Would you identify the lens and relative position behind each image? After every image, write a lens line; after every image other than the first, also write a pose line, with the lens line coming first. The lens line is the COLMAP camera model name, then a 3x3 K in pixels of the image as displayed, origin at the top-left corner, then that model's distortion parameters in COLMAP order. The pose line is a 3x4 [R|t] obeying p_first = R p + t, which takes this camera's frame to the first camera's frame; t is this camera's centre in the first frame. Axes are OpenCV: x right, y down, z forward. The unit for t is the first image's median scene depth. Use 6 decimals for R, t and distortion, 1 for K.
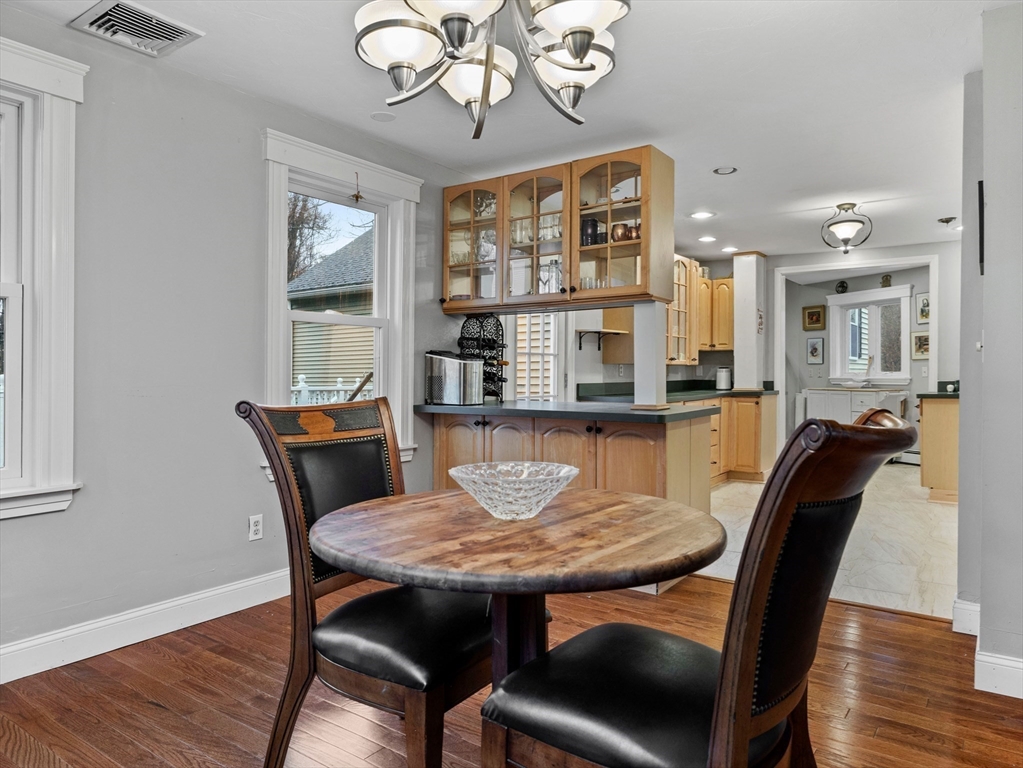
lens RADIAL K [[694.5, 0, 511.5], [0, 694.5, 384.0], [0, 0, 1]] dist [-0.000801, 0.001220]
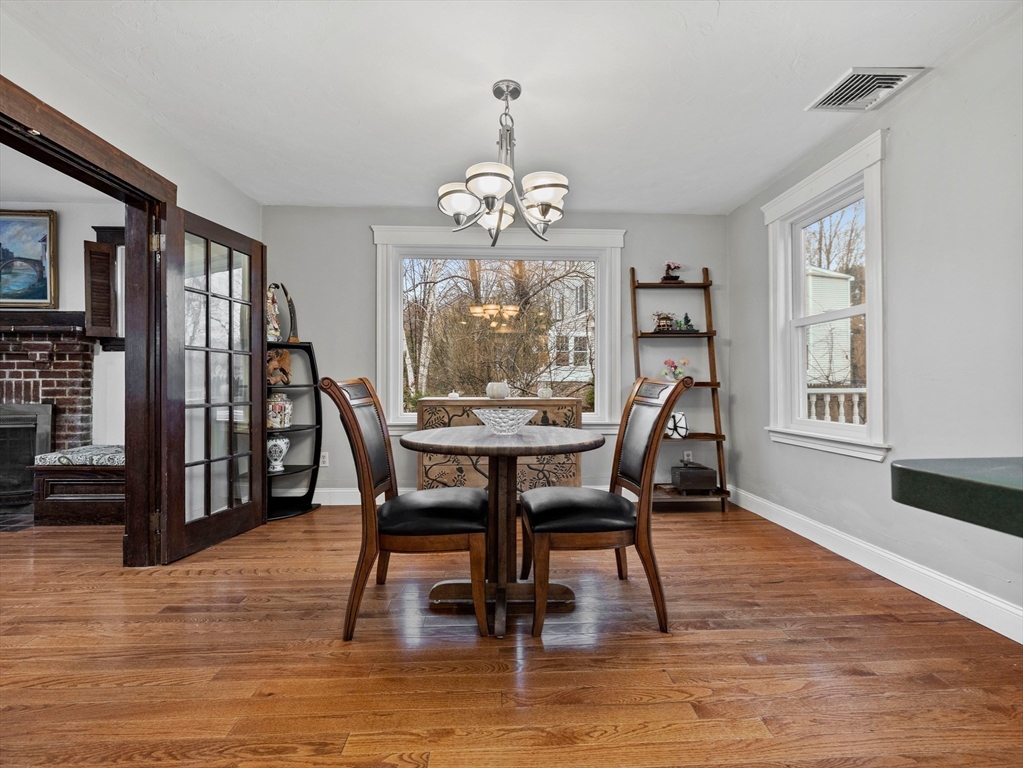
lens RADIAL K [[487.6, 0, 511.5], [0, 487.6, 384.0], [0, 0, 1]] dist [-0.001957, -0.000208]
pose [[-0.791387, 0.000265, -0.611316, 0.492600], [-0.004845, 0.999966, 0.006706, 0.023667], [0.611297, 0.008269, -0.791358, 1.248271]]
